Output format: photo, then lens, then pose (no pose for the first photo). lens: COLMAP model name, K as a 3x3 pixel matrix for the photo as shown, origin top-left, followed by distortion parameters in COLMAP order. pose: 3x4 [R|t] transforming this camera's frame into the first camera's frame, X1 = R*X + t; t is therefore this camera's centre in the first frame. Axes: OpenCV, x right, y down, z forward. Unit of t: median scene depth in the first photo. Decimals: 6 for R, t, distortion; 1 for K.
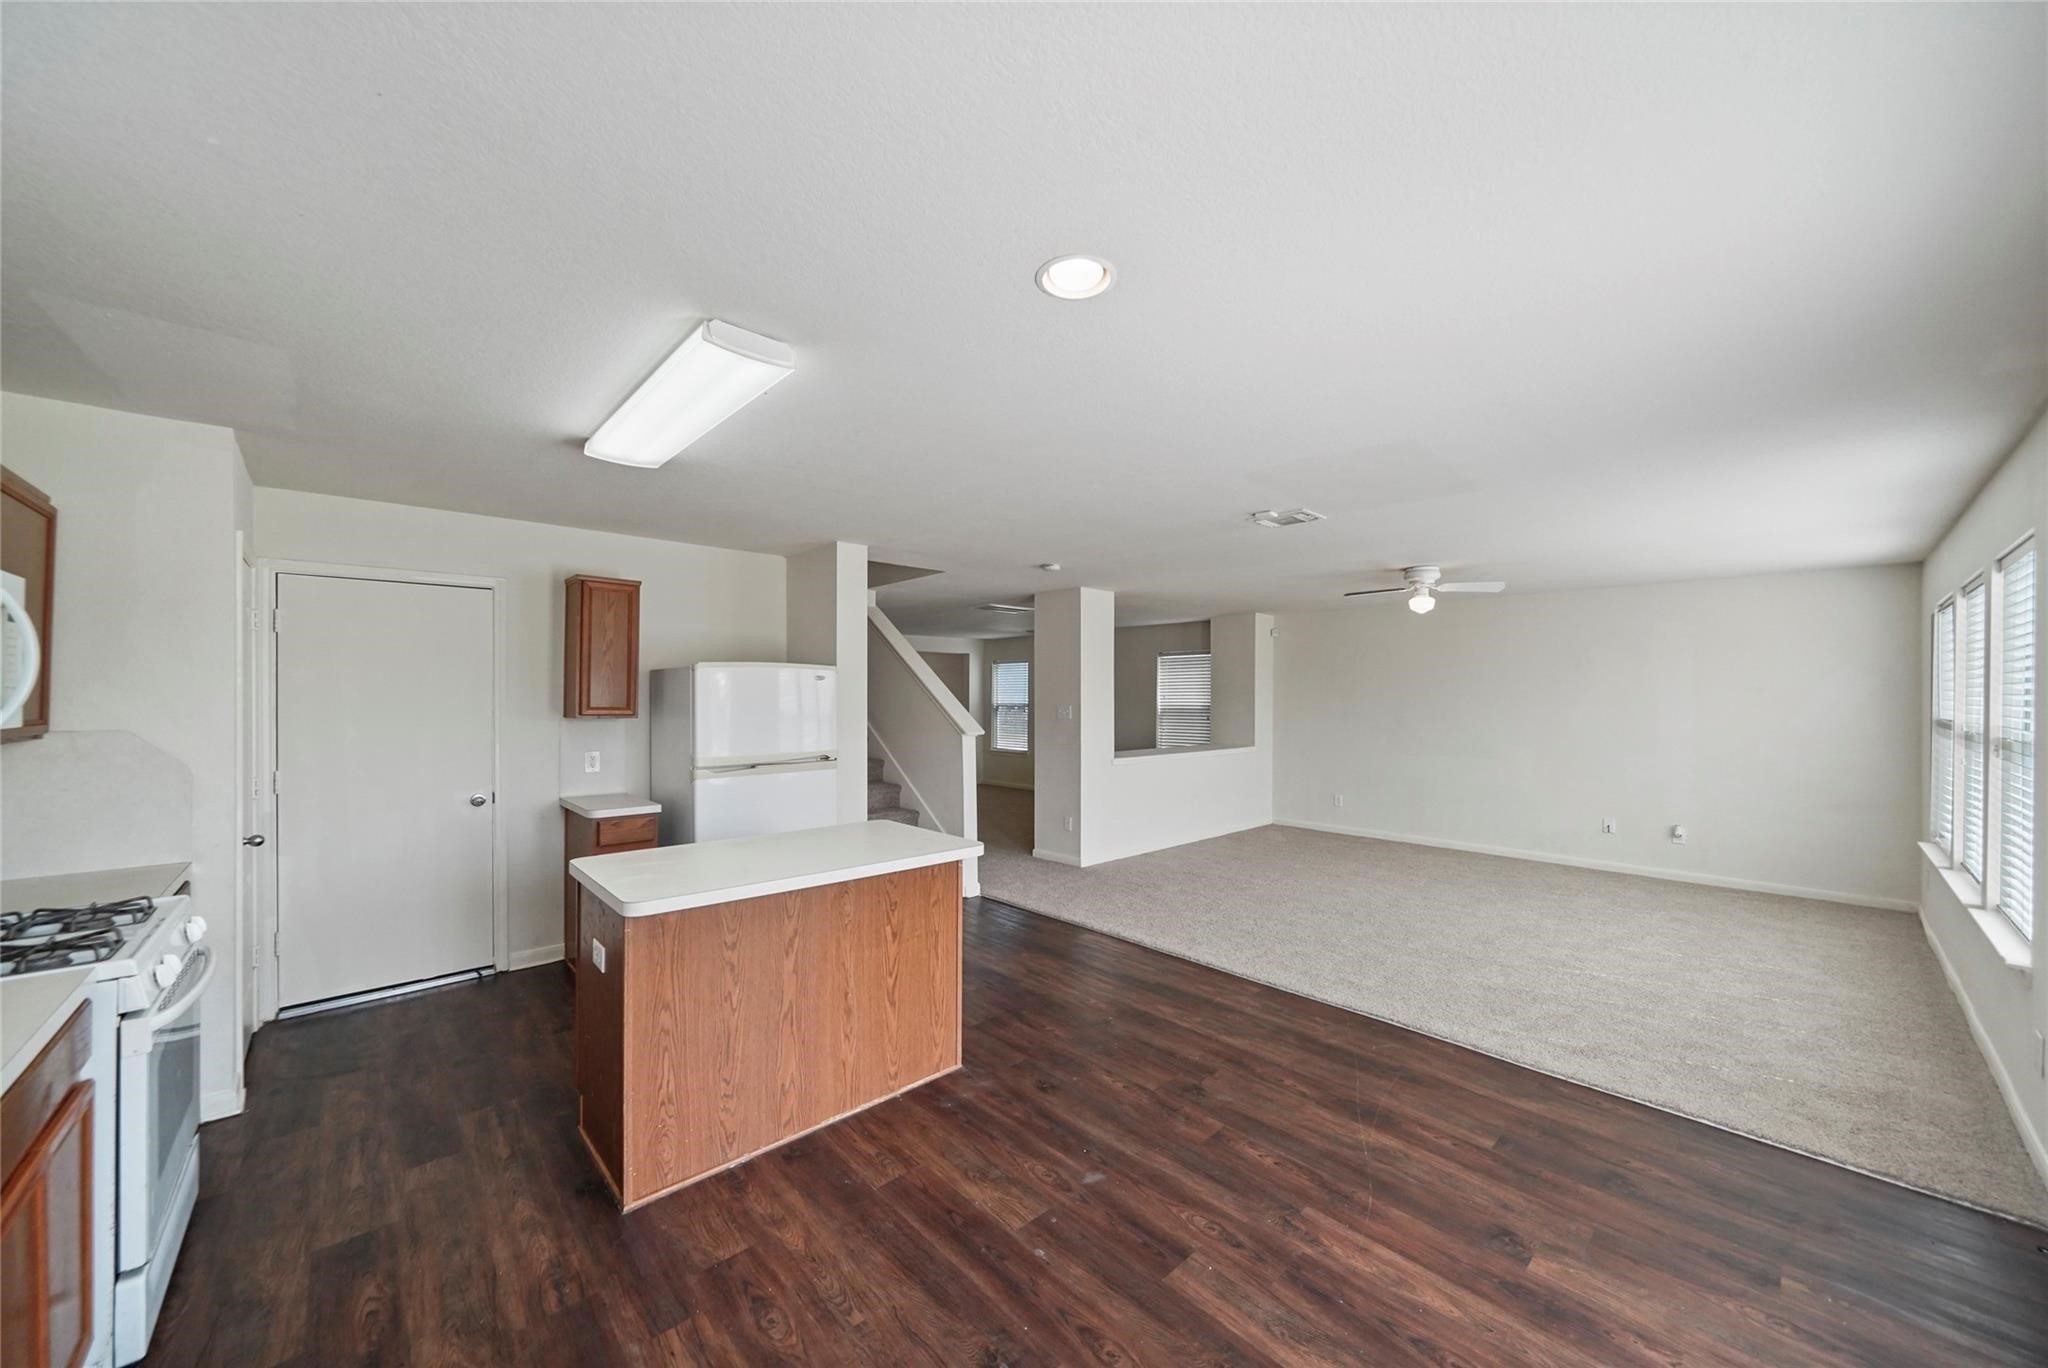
lens RADIAL K [[740.8, 0, 1039.5], [0, 740.8, 697.3], [0, 0, 1]] dist [-0.004184, 0.000020]
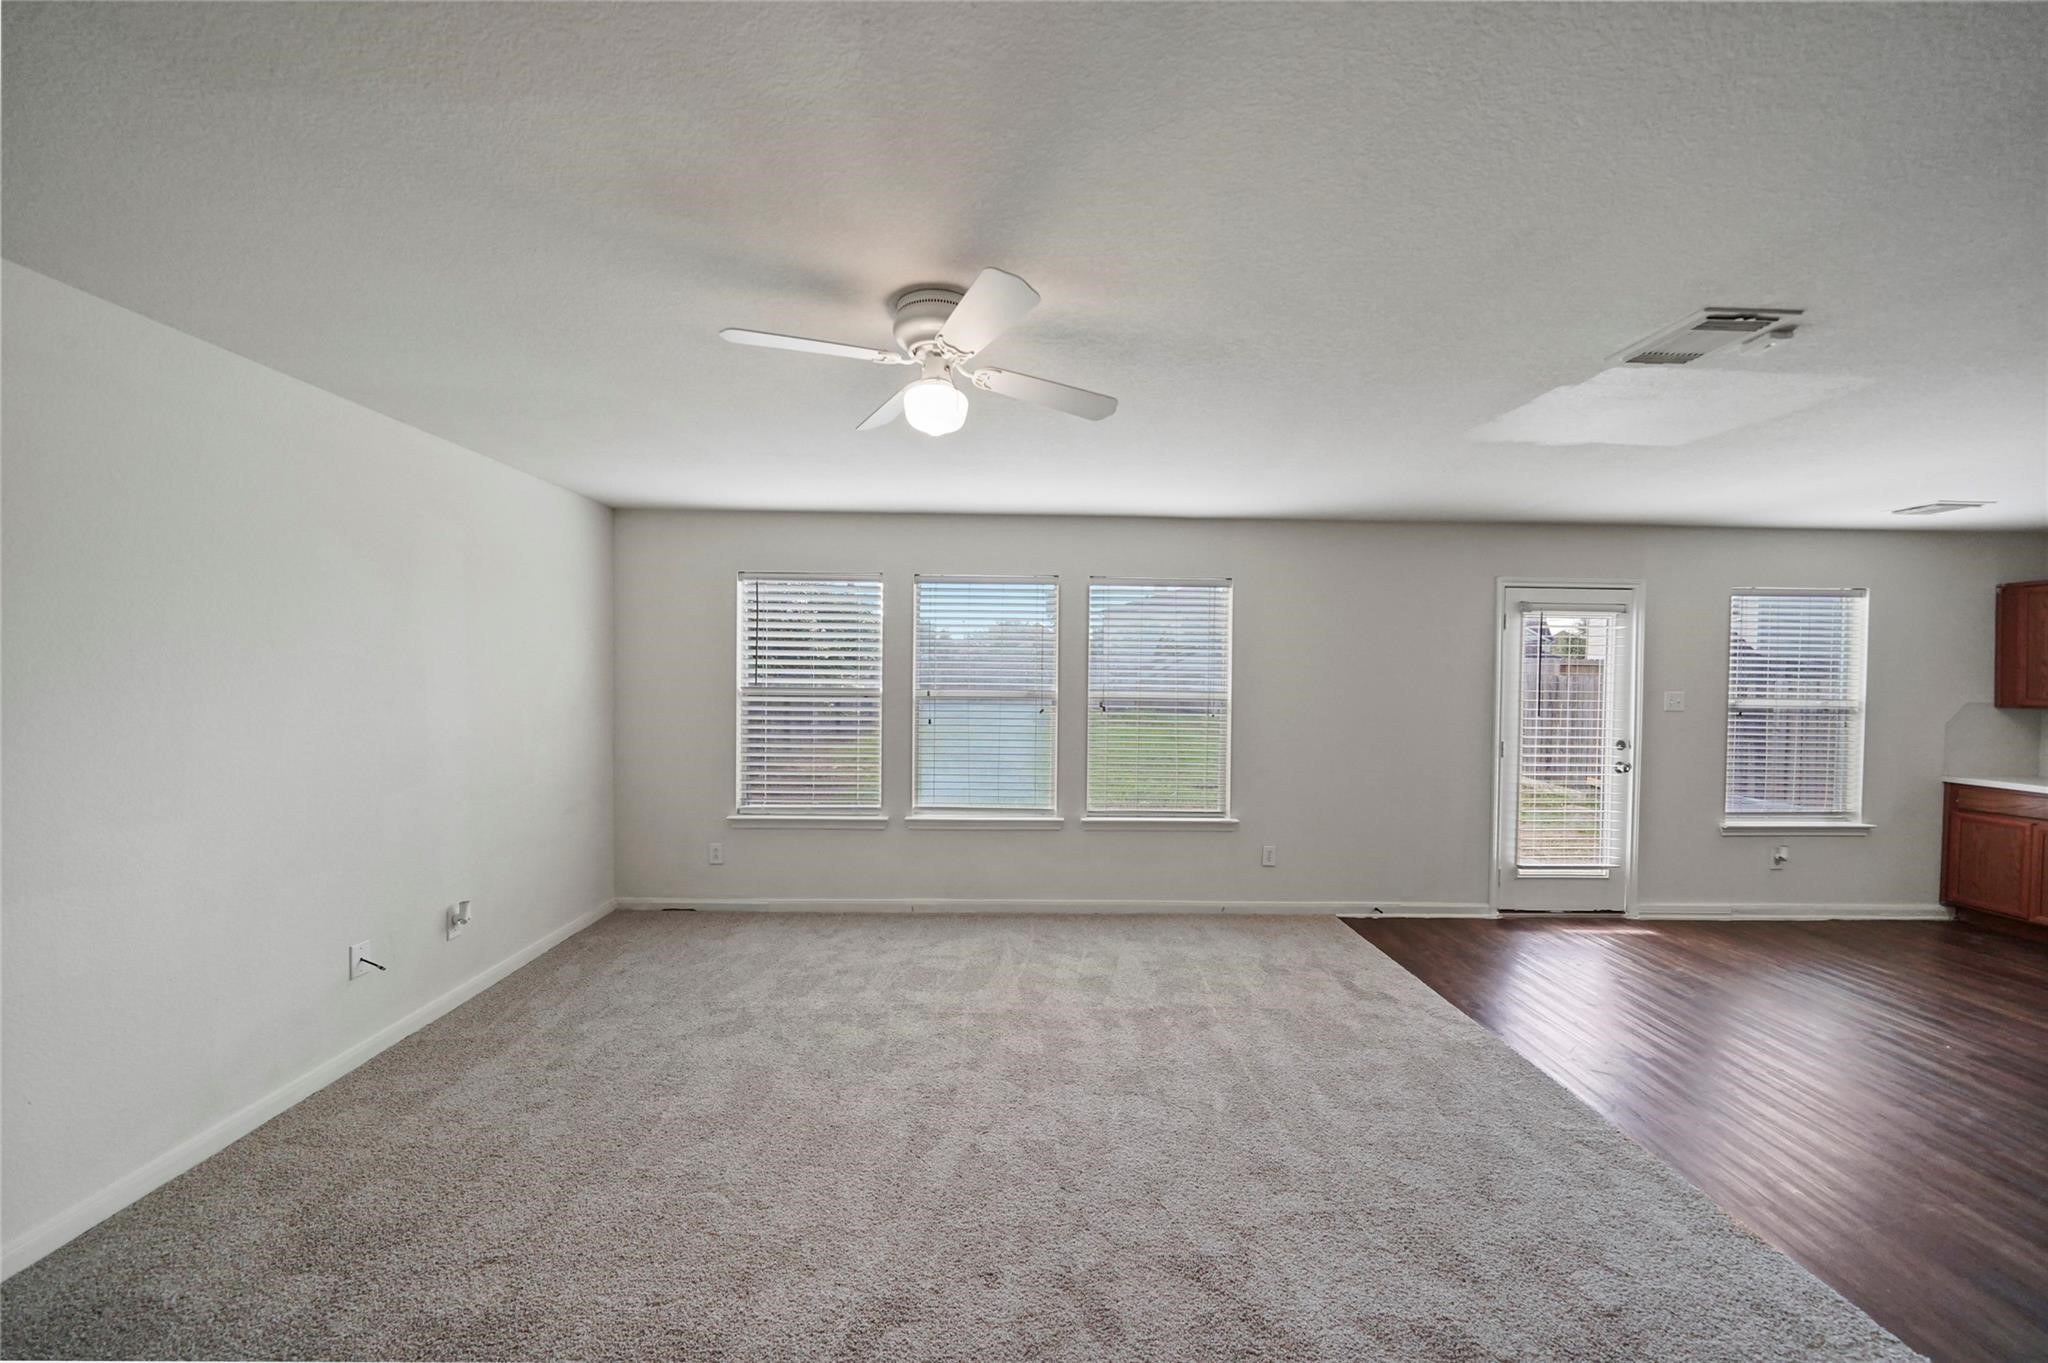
lens RADIAL K [[729.7, 0, 1022.5], [0, 729.7, 688.2], [0, 0, 1]] dist [-0.004049, 0.000015]
pose [[-0.742211, -0.028209, 0.669573, 0.455784], [-0.013906, 0.999547, 0.026696, -0.000951], [-0.670023, 0.010503, -0.742266, 2.325328]]
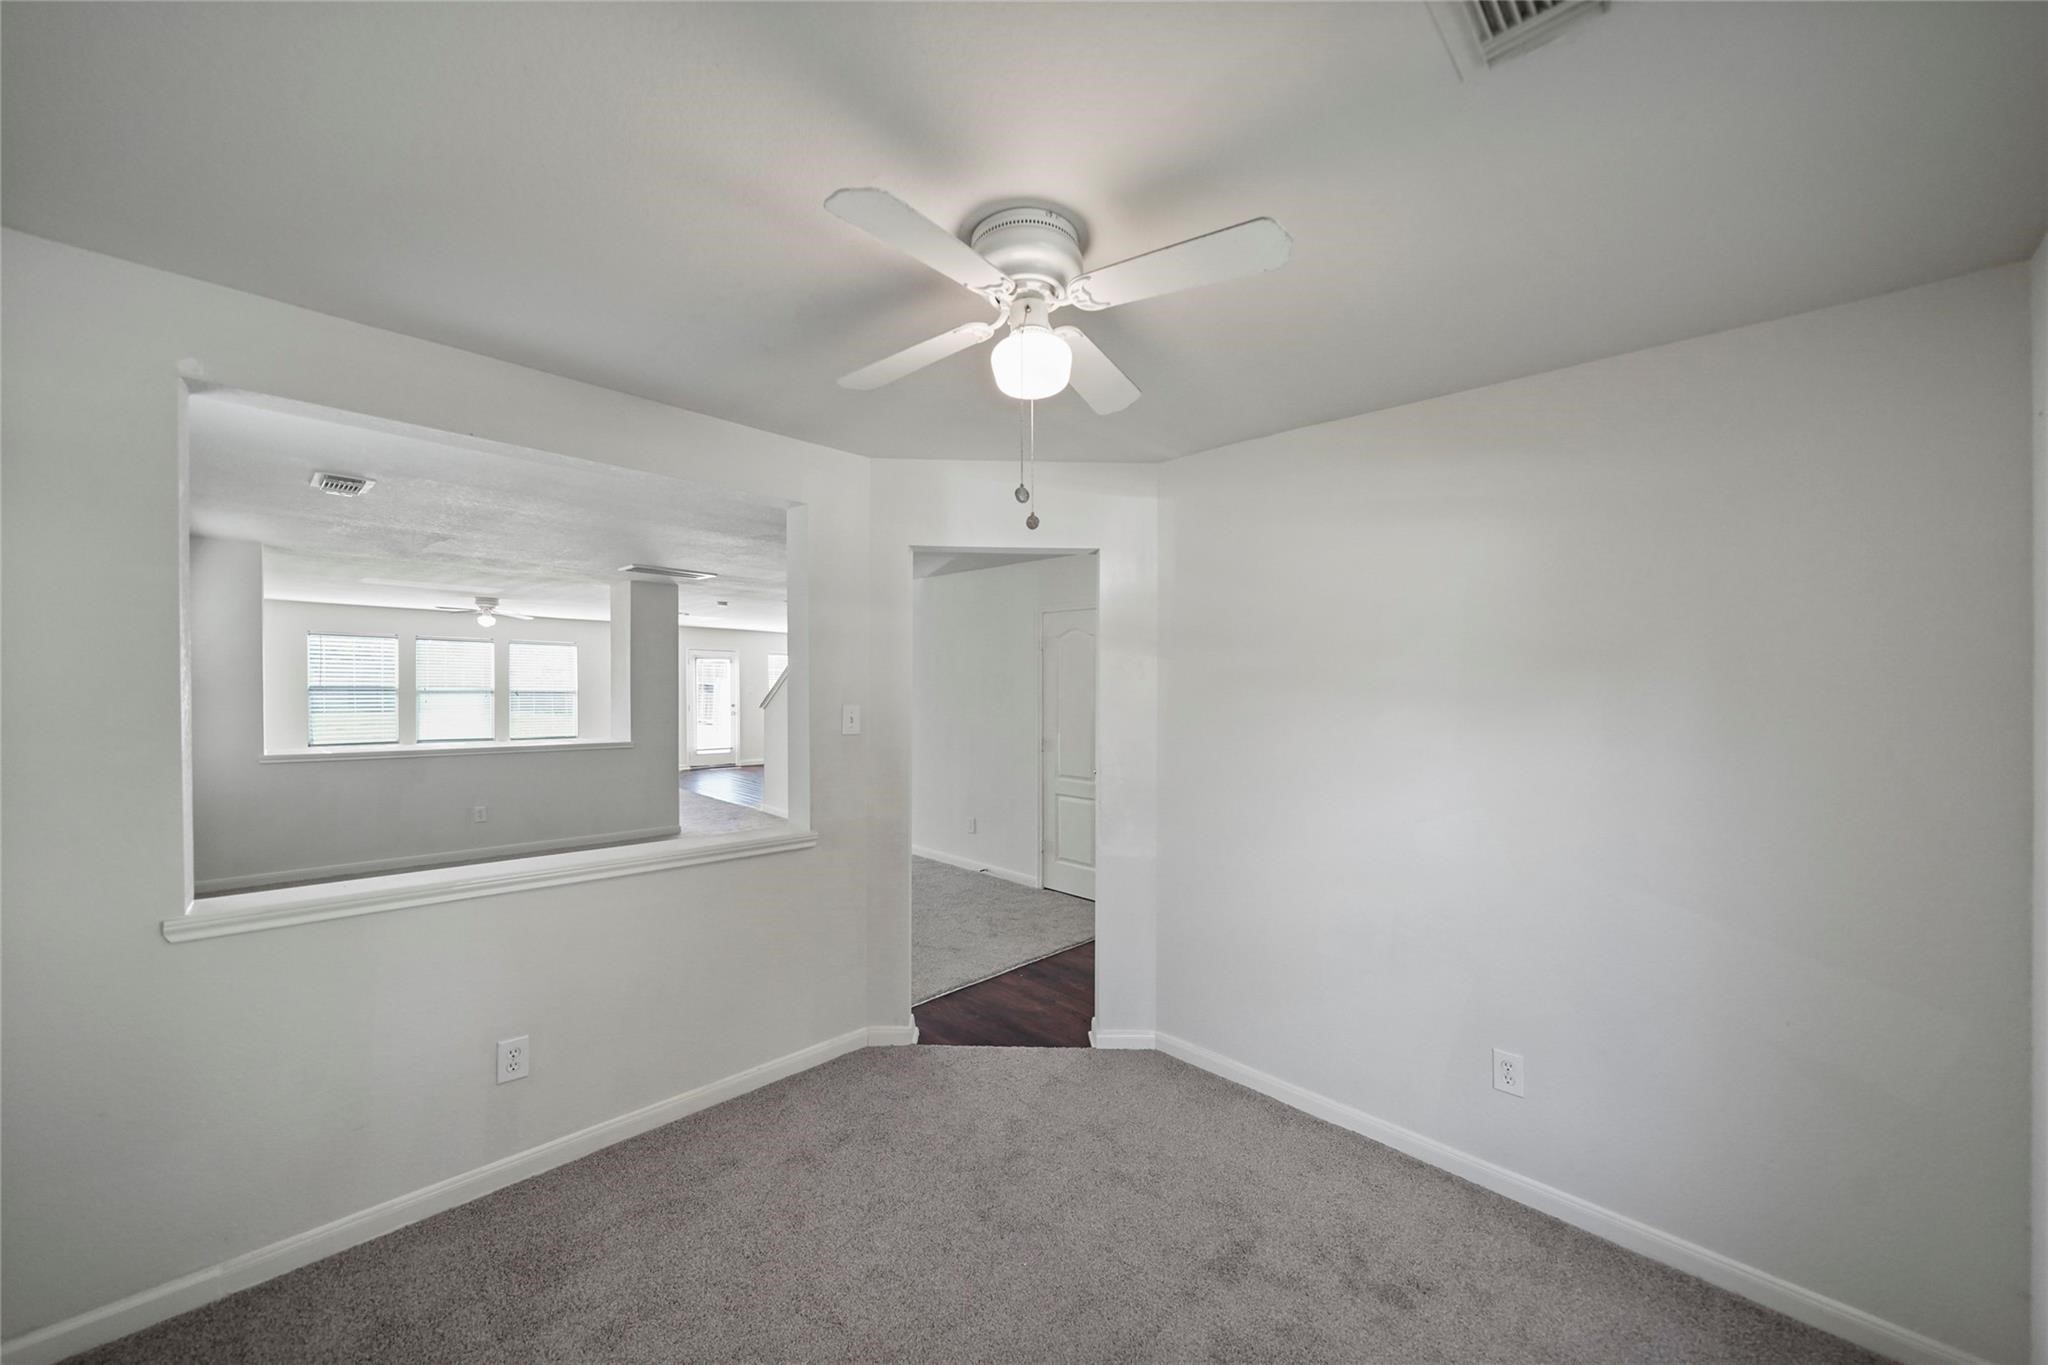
lens RADIAL K [[744.4, 0, 1018.5], [0, 744.4, 685.8], [0, 0, 1]] dist [-0.002405, -0.000203]
pose [[-0.999827, -0.015086, -0.010887, -1.155679], [-0.015105, 0.999884, 0.001719, -0.008542], [0.010859, 0.001883, -0.999939, 4.886600]]
